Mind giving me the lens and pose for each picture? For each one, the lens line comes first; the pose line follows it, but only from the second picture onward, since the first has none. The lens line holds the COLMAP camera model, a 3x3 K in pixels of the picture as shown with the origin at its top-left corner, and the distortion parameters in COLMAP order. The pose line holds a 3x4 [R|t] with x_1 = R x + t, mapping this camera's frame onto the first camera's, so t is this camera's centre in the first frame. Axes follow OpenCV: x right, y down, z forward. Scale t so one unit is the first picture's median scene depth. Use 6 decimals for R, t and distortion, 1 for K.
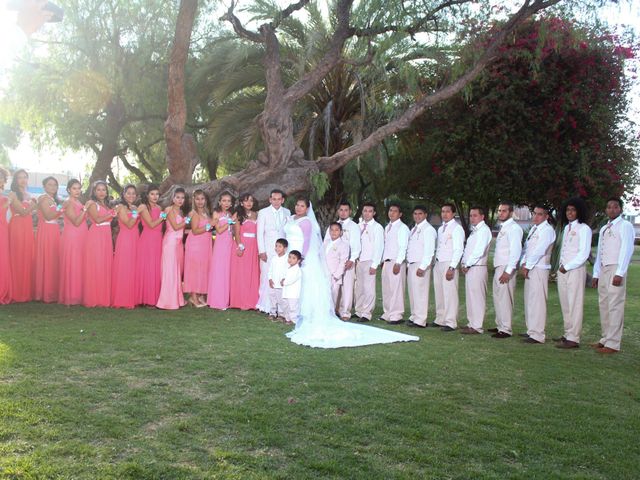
lens RADIAL K [[581.5, 0, 320.0], [0, 581.5, 240.0], [0, 0, 1]] dist [-0.156074, 0.123475]
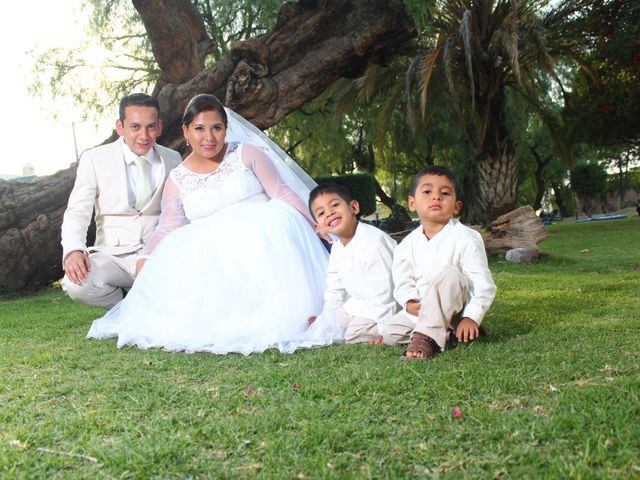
lens RADIAL K [[589.7, 0, 320.0], [0, 589.7, 240.0], [0, 0, 1]] dist [-0.157303, 0.135571]
pose [[0.944280, -0.137404, -0.299092, 0.024772], [0.131496, 0.990514, -0.039894, 0.063476], [0.301736, -0.001659, 0.953390, 0.332097]]
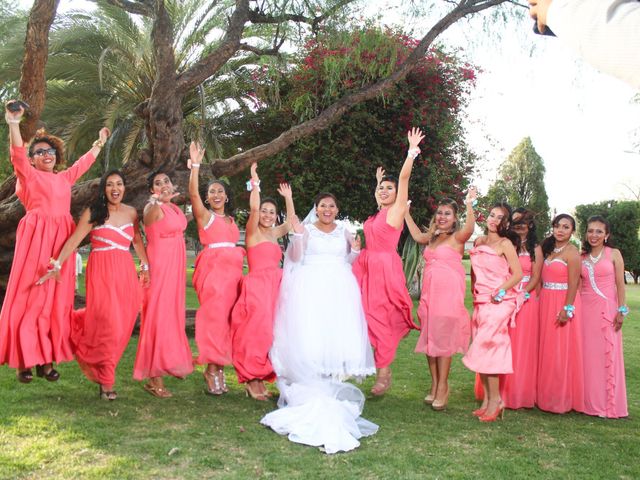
lens RADIAL K [[589.7, 0, 320.0], [0, 589.7, 240.0], [0, 0, 1]] dist [-0.157303, 0.135571]
pose [[0.930042, -0.000097, 0.367454, -0.108381], [0.009533, 0.999670, -0.023864, -0.003557], [-0.367331, 0.025697, 0.929735, 0.107651]]
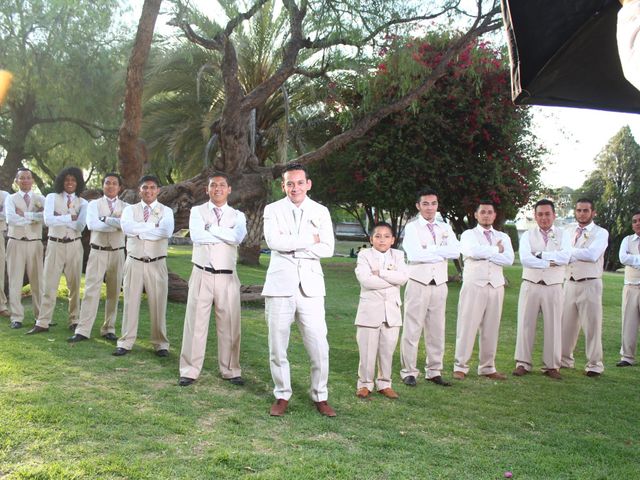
lens RADIAL K [[581.5, 0, 320.0], [0, 581.5, 240.0], [0, 0, 1]] dist [-0.156074, 0.123475]
pose [[0.982856, -0.005243, 0.184302, -0.071518], [0.007498, 0.999905, -0.011541, 0.003004], [-0.184224, 0.012725, 0.982802, -0.015630]]
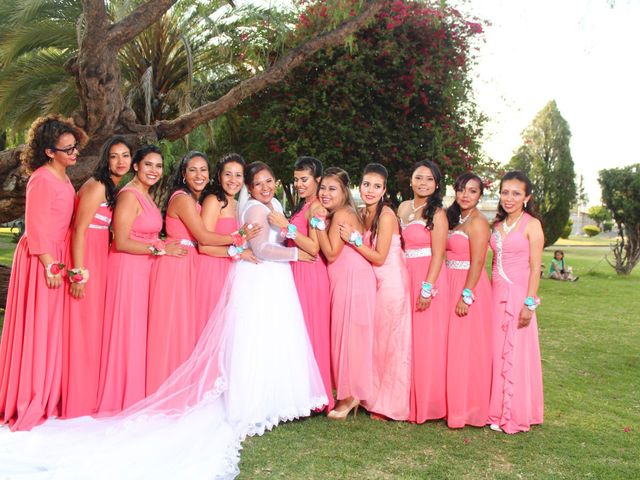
lens RADIAL K [[589.7, 0, 320.0], [0, 589.7, 240.0], [0, 0, 1]] dist [-0.157303, 0.135571]
pose [[0.946818, -0.027945, 0.320554, -0.030142], [0.020888, 0.999458, 0.025434, -0.003565], [-0.321091, -0.017385, 0.946889, 0.150445]]
